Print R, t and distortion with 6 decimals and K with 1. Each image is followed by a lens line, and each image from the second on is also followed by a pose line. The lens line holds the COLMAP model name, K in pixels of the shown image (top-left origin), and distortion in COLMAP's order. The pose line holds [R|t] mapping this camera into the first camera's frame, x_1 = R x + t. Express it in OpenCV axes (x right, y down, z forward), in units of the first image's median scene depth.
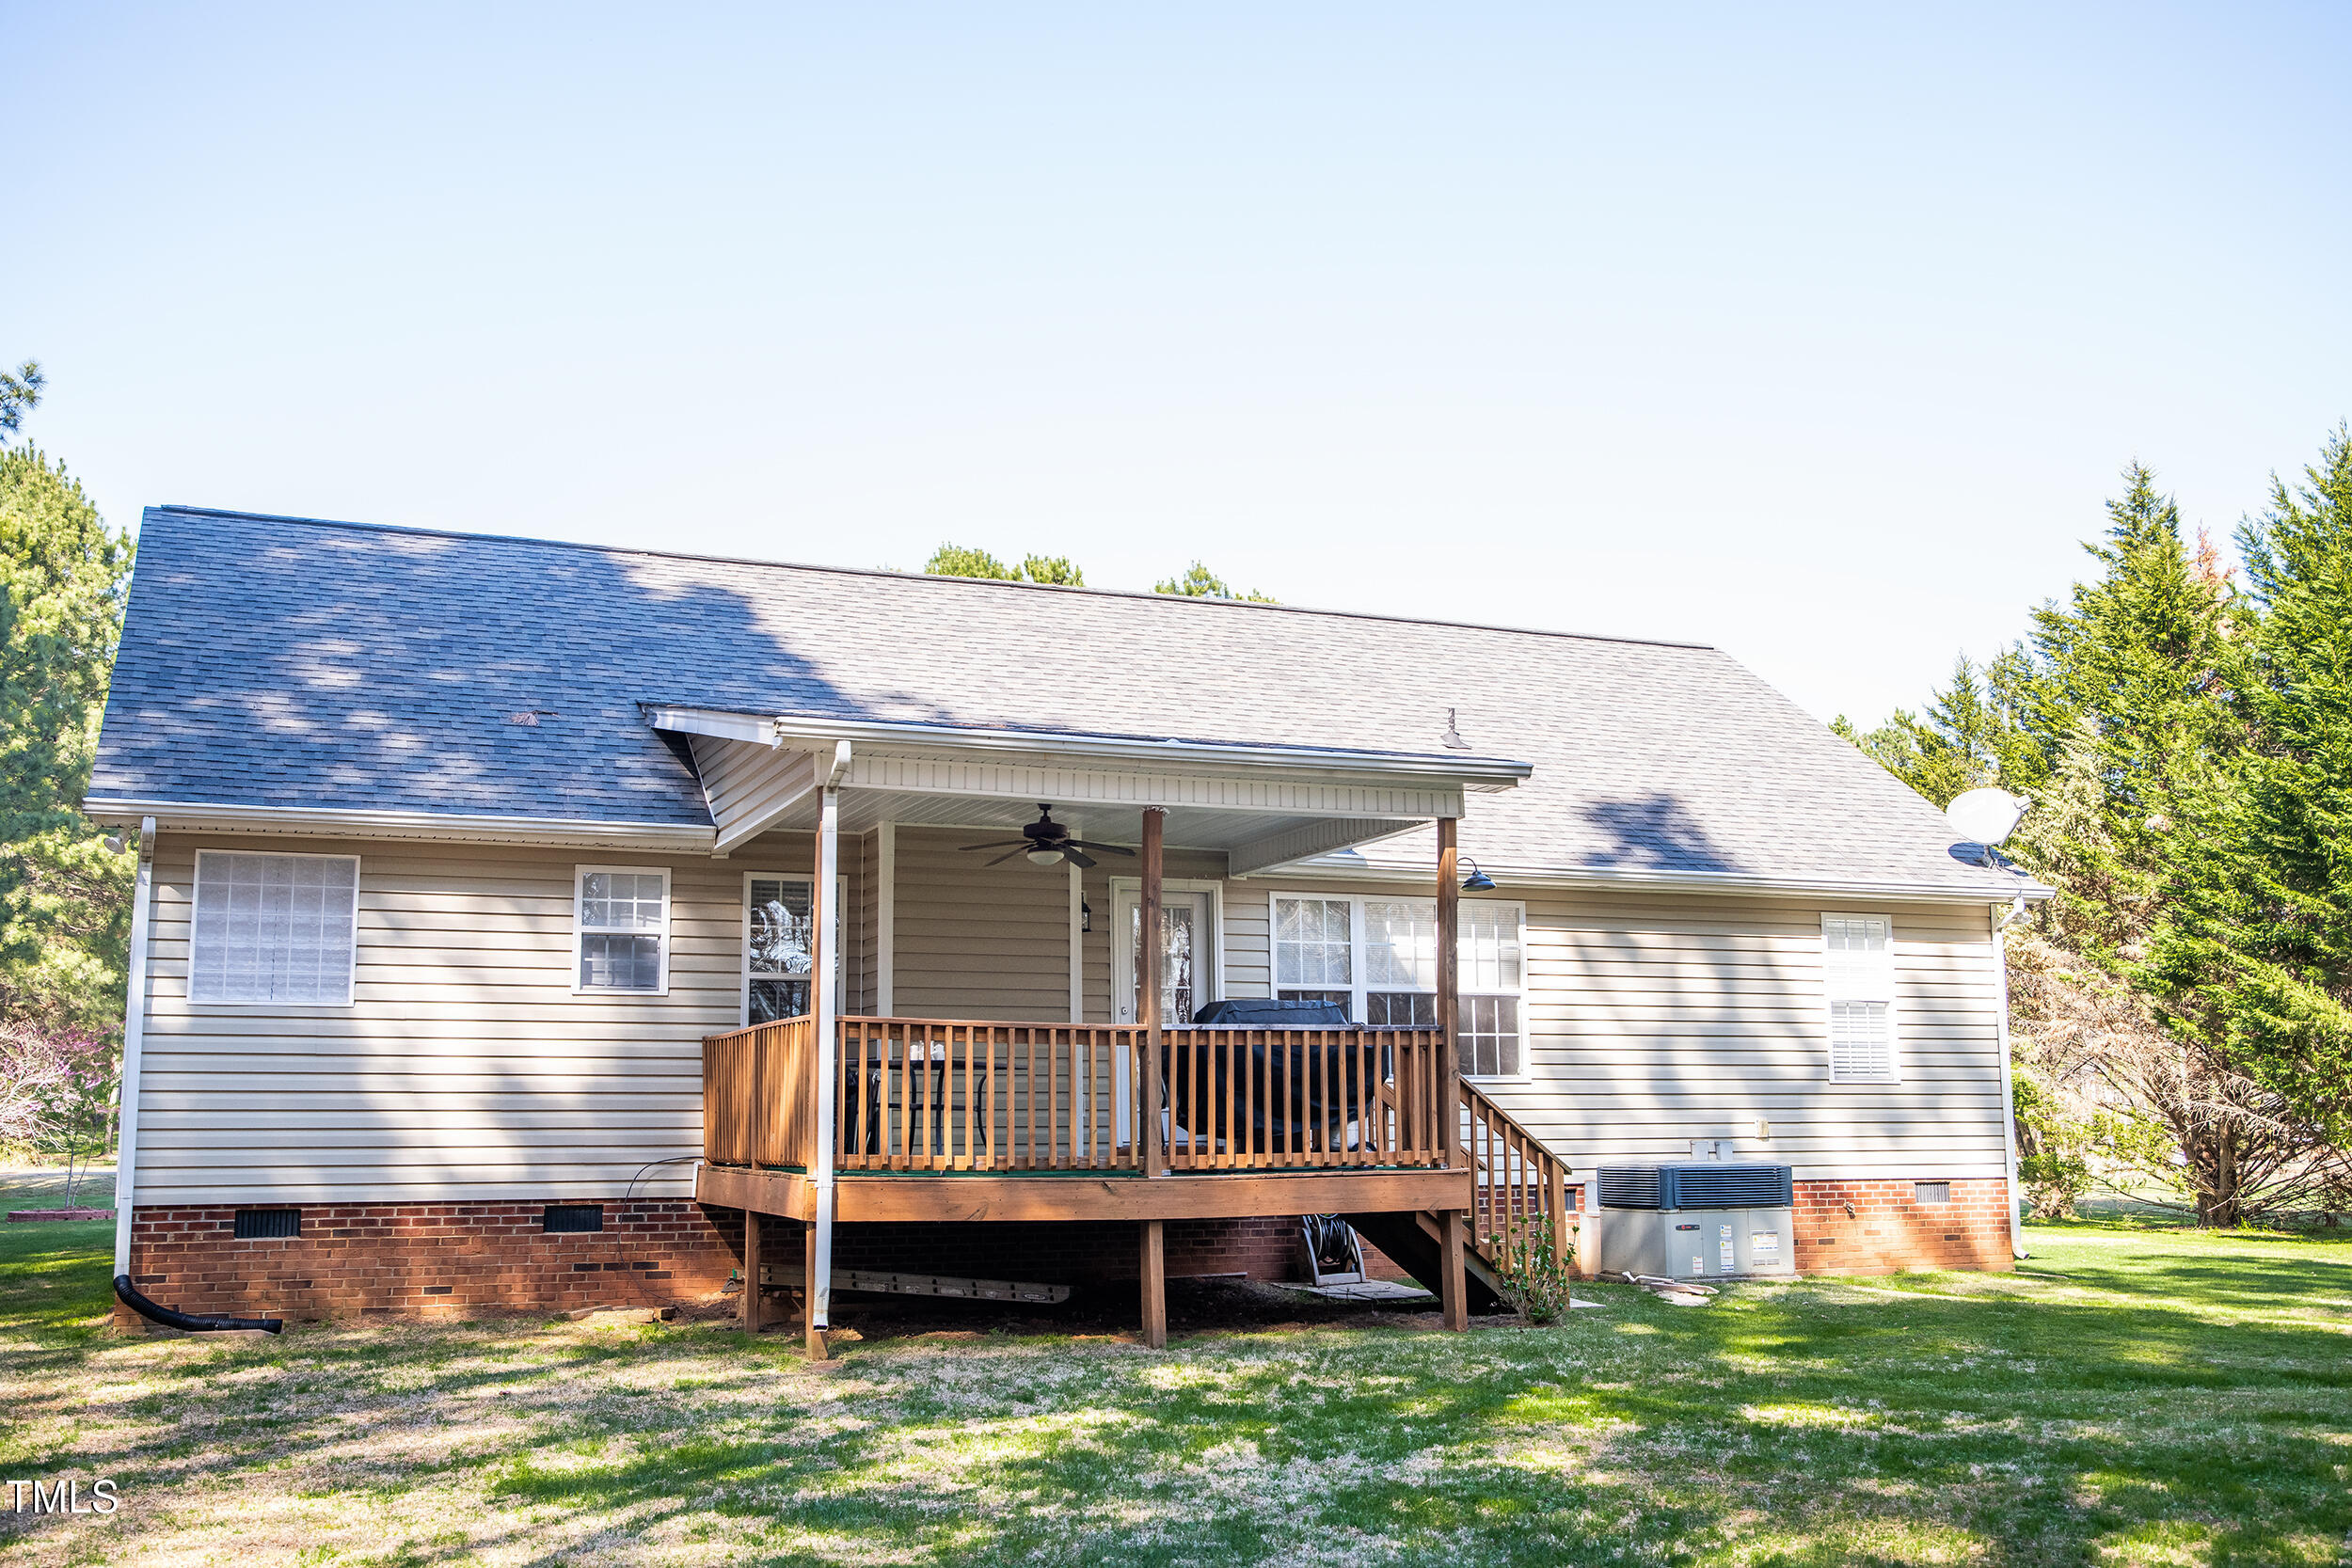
lens RADIAL K [[2253.2, 0, 1176.0], [0, 2253.2, 784.0], [0, 0, 1]] dist [0.003847, 0.023835]
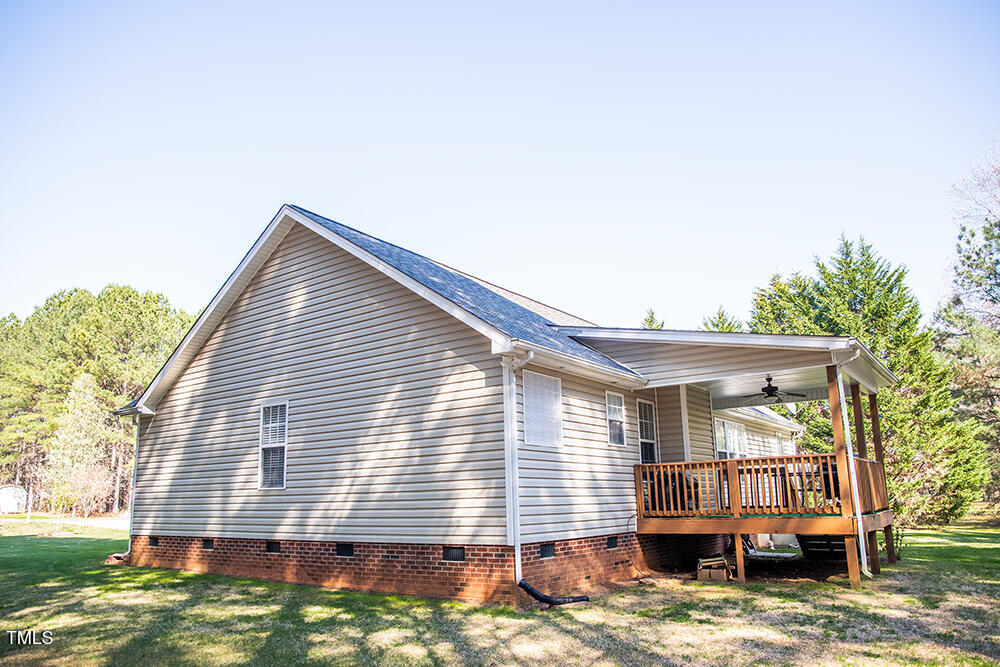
lens RADIAL K [[712.1, 0, 512.4], [0, 712.1, 335.9], [0, 0, 1]] dist [-0.116572, 0.104958]
pose [[0.838557, 0.112823, 0.533003, -0.749674], [-0.068004, 0.992347, -0.103065, 0.062868], [-0.540553, 0.050179, 0.839812, 0.431208]]
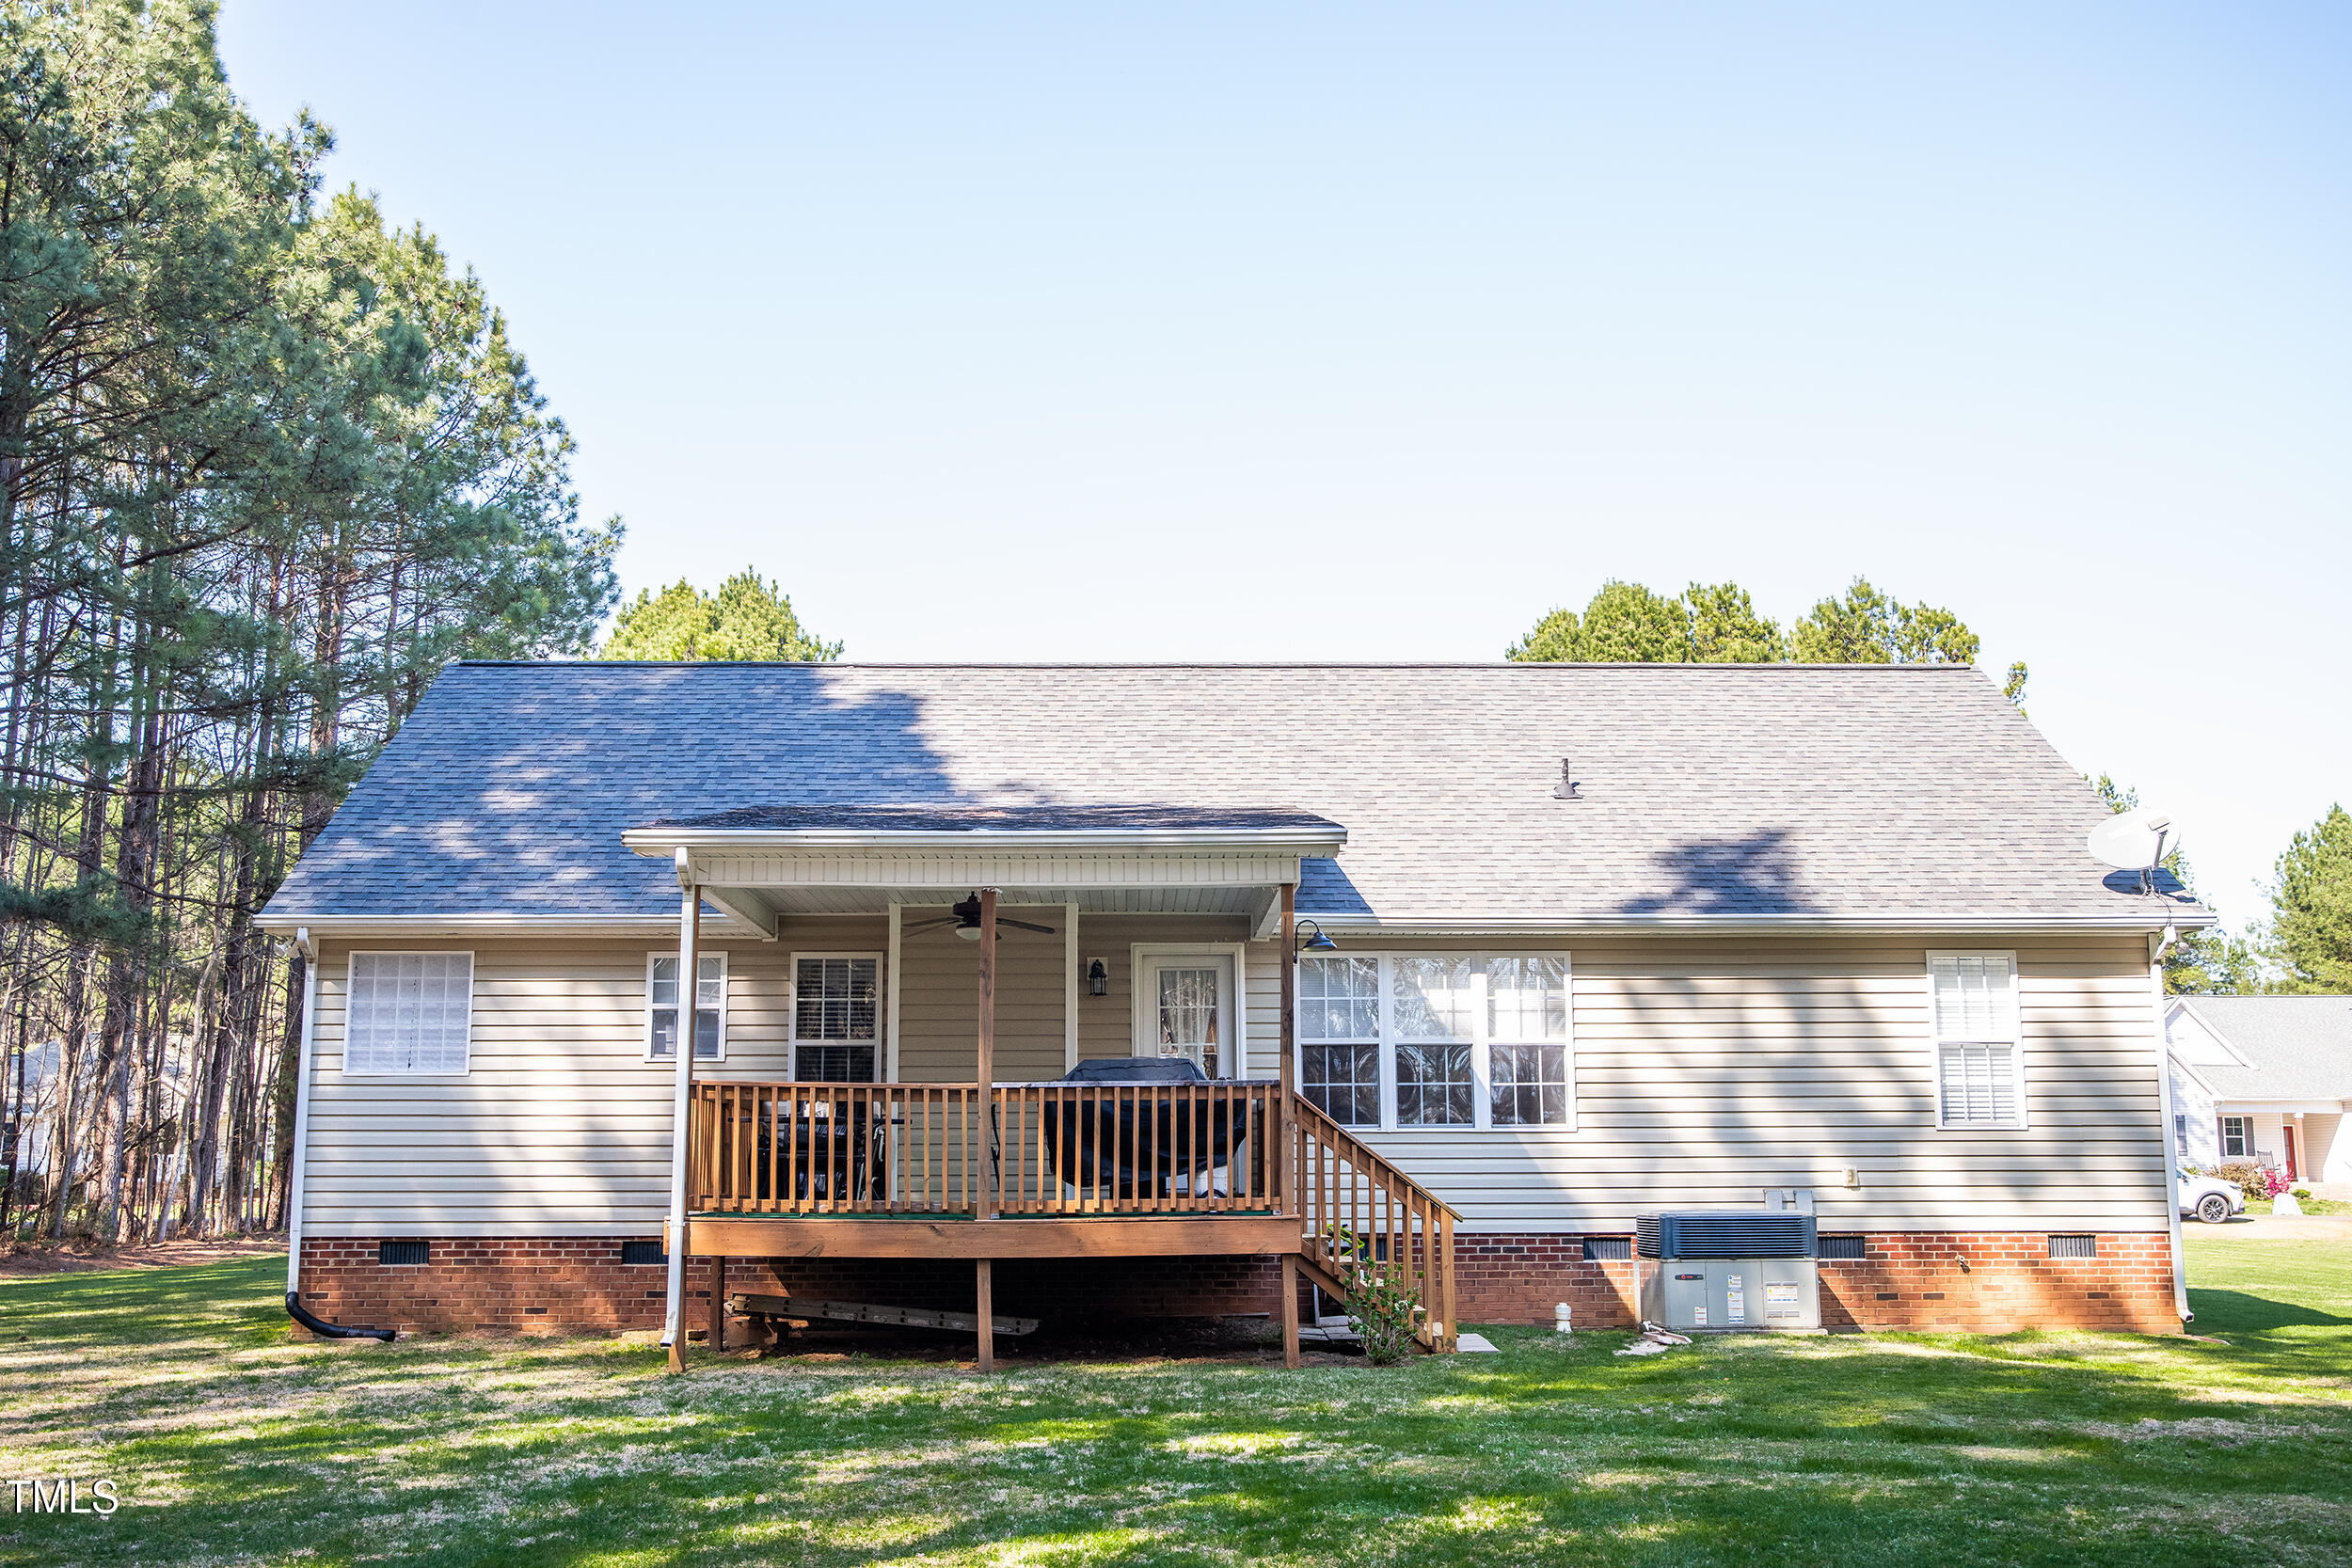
lens RADIAL K [[2303.2, 0, 1176.0], [0, 2303.2, 784.0], [0, 0, 1]] dist [0.006529, 0.017211]
pose [[0.935153, -0.058430, -0.349393, 0.420047], [0.052527, 0.998272, -0.026356, -0.005485], [0.350329, 0.006294, 0.936606, -0.033026]]
